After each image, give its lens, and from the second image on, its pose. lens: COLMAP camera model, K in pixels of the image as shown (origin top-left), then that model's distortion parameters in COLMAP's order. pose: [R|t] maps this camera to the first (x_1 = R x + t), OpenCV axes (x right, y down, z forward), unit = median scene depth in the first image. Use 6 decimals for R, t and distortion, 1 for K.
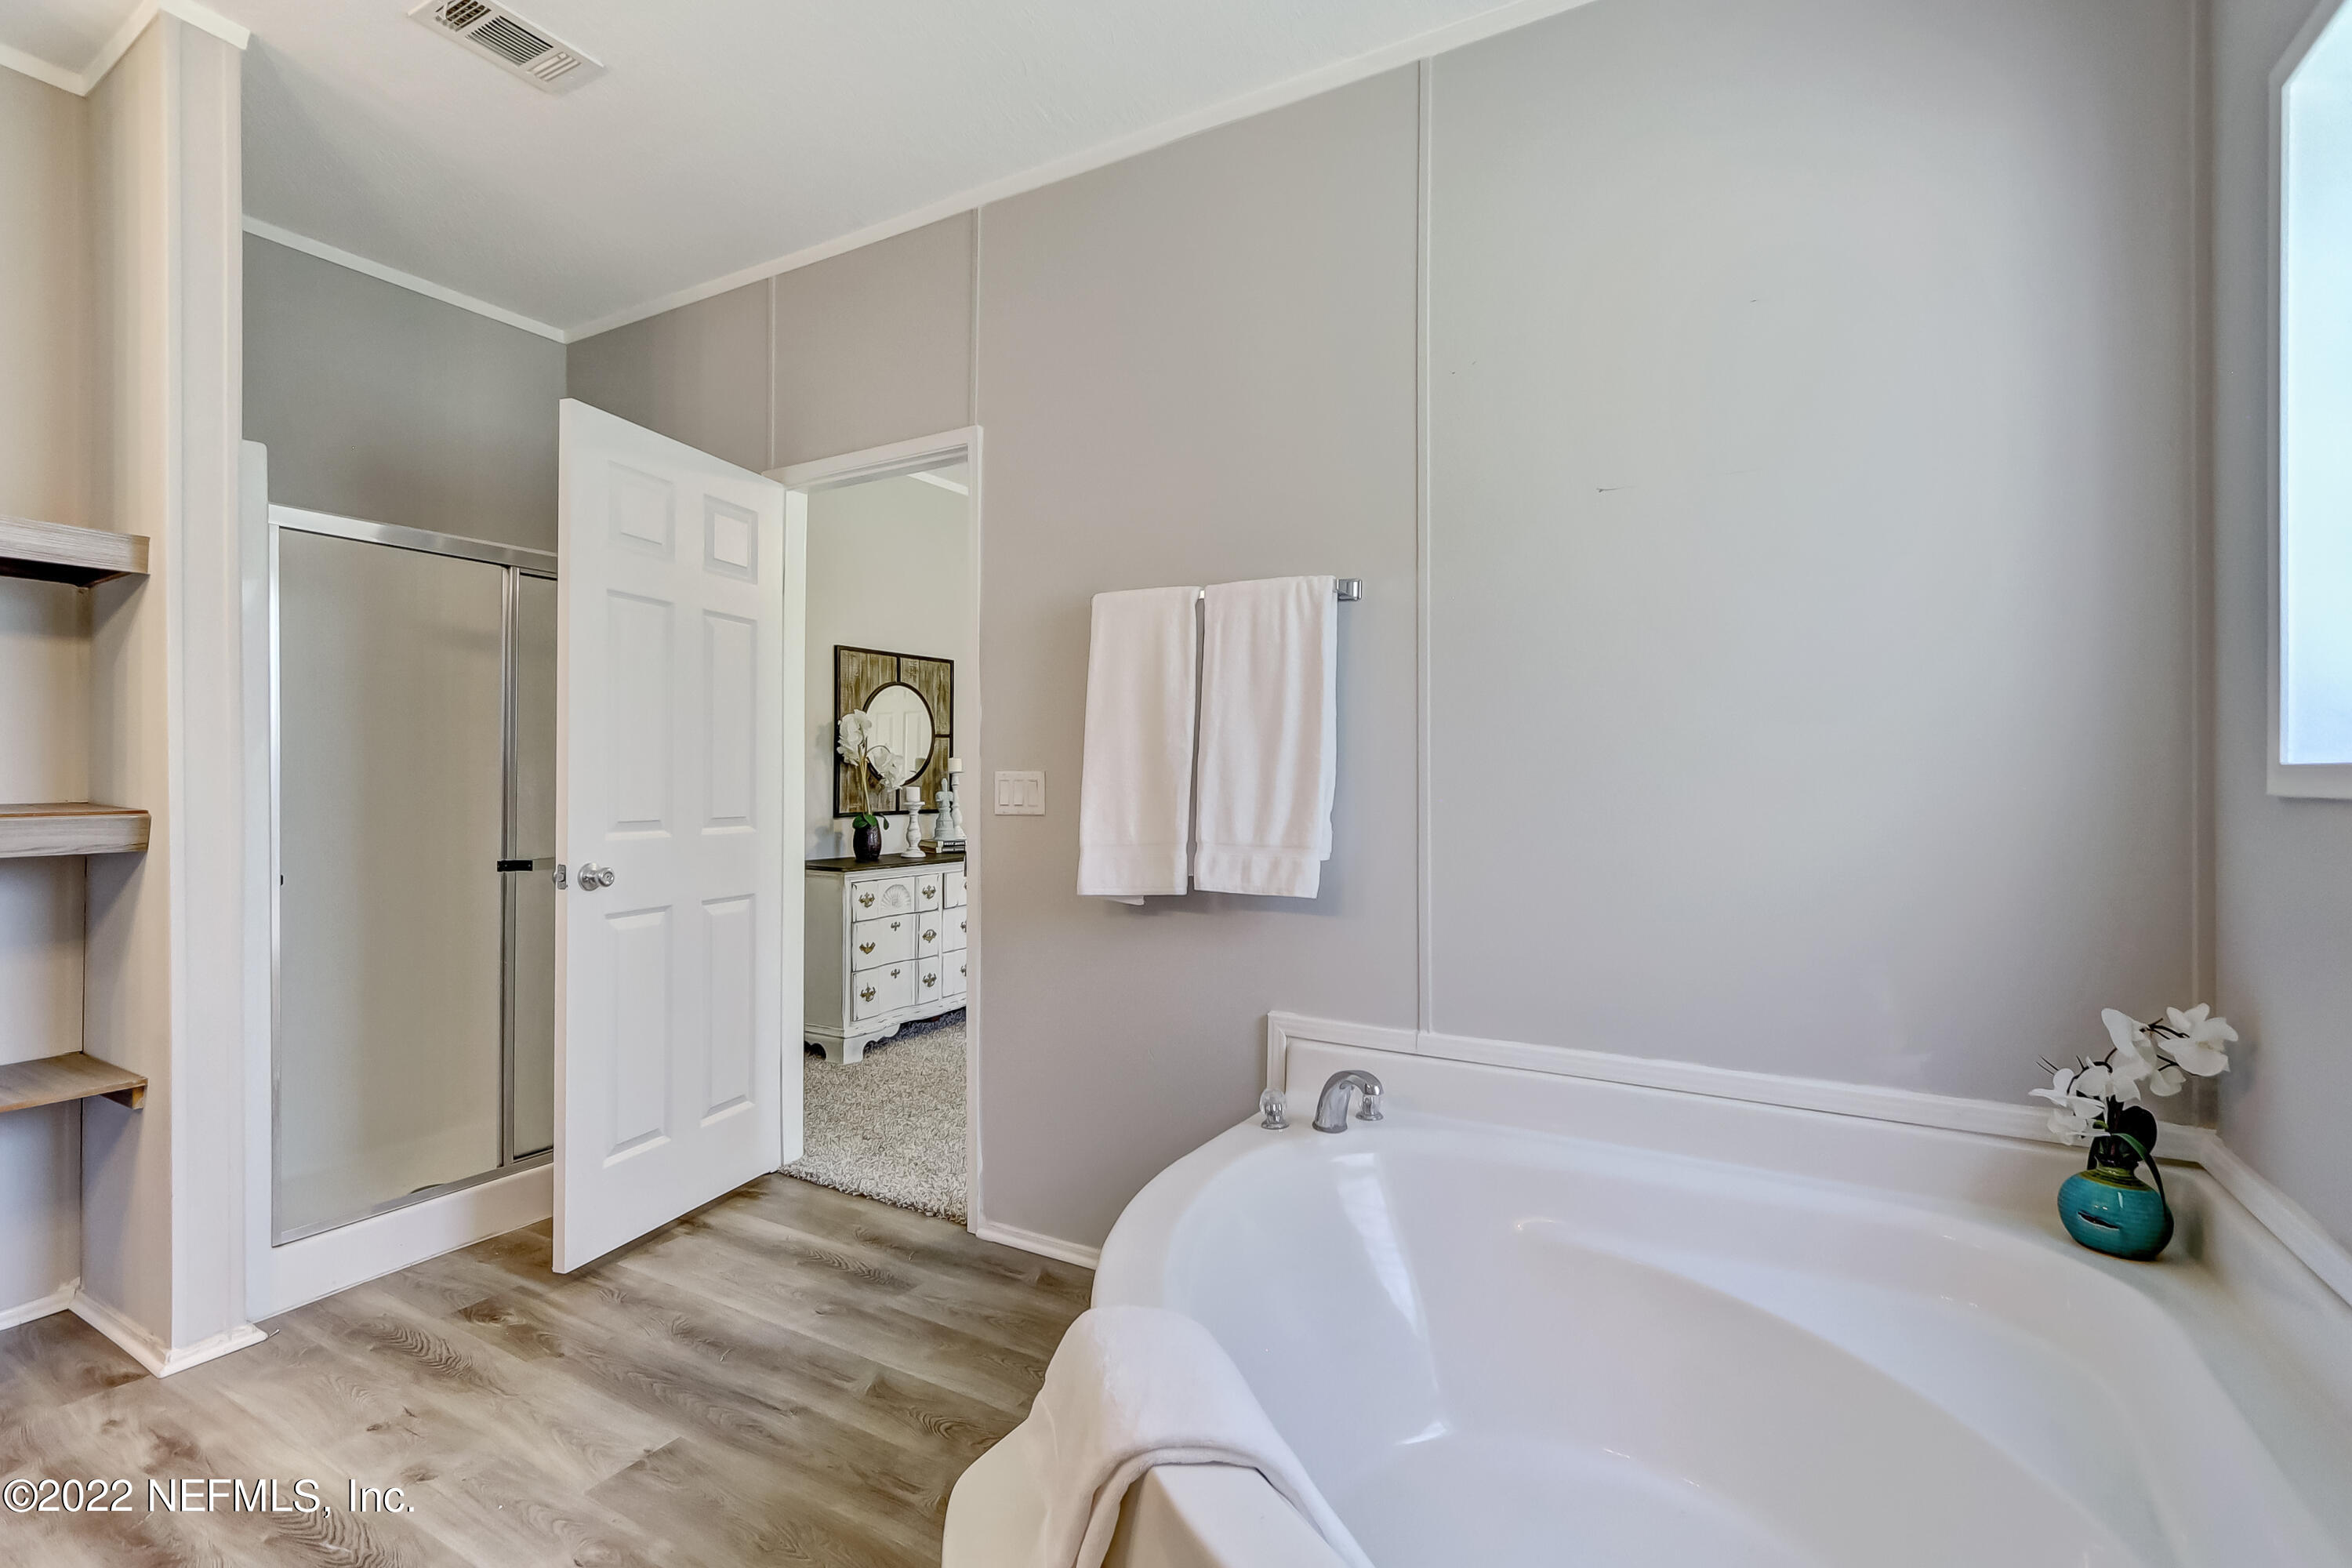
lens RADIAL K [[1078.7, 0, 1165.3], [0, 1078.7, 782.3], [0, 0, 1]] dist [0.002855, 0.000207]
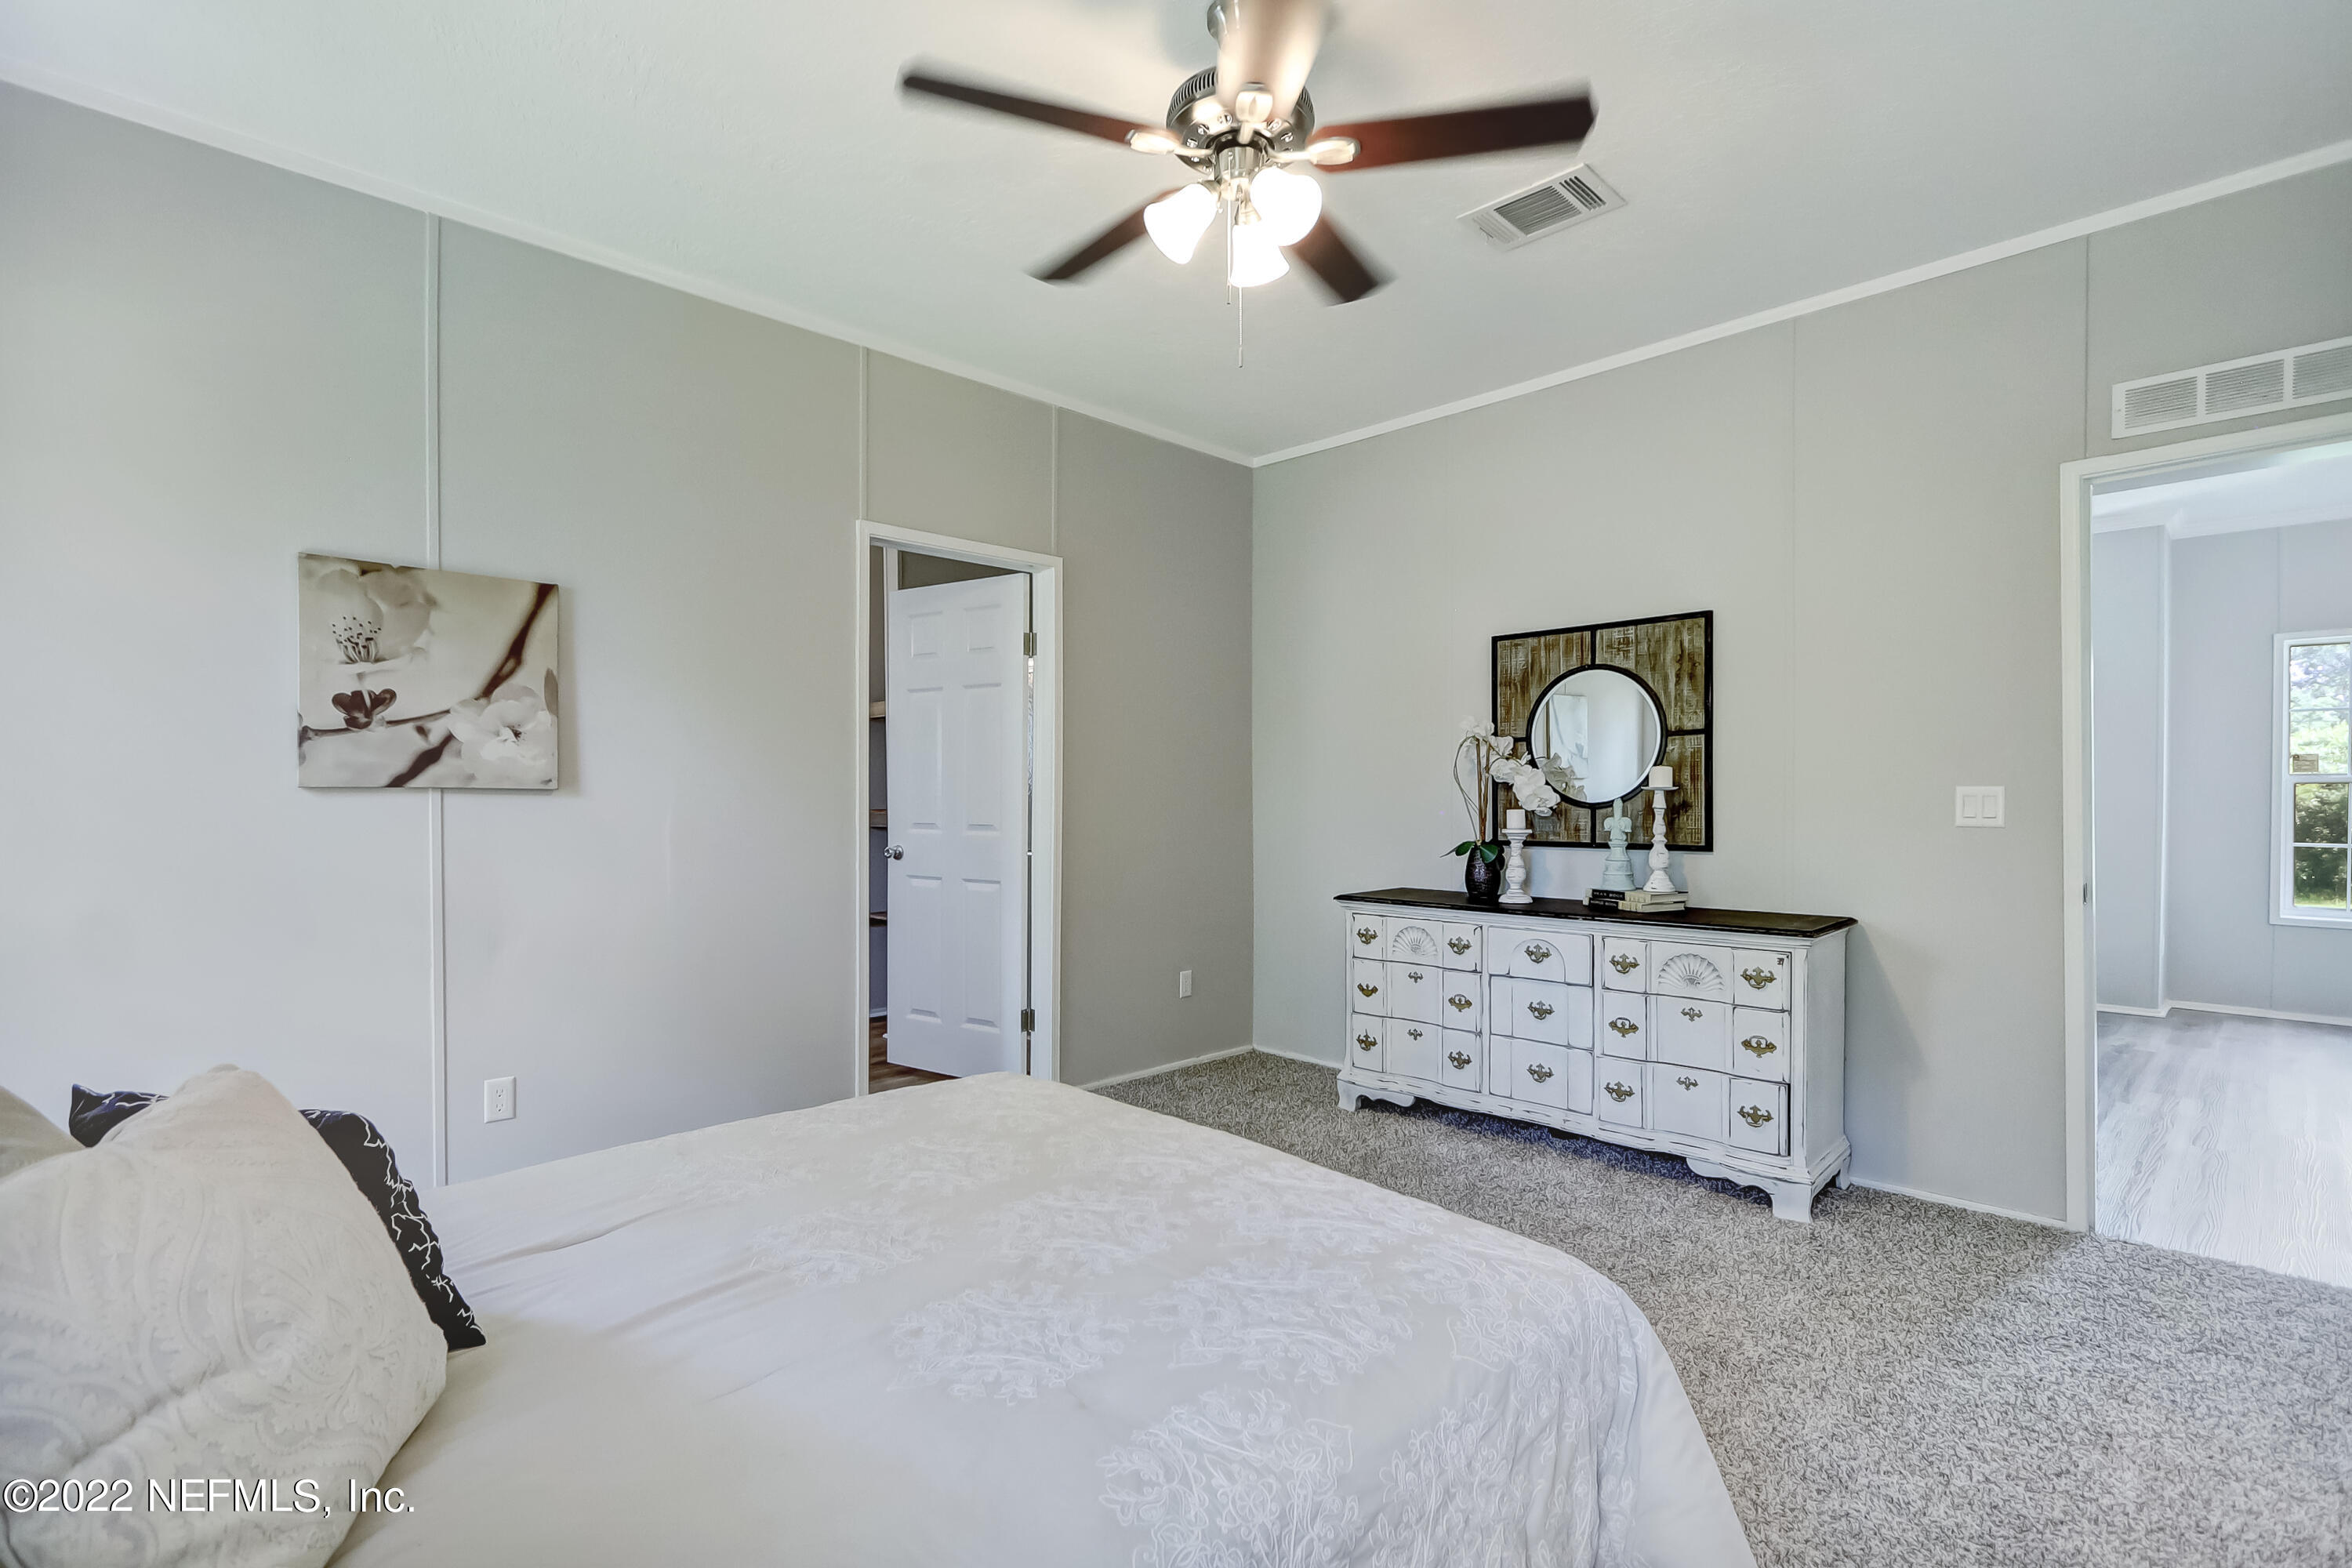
lens RADIAL K [[1078.7, 0, 1166.9], [0, 1078.7, 800.9], [0, 0, 1]] dist [0.002855, 0.000207]
pose [[-0.246656, 0.009086, -0.969060, 0.541776], [-0.001794, 0.999950, 0.009832, -0.008334], [0.969101, 0.004164, -0.246628, 0.927485]]
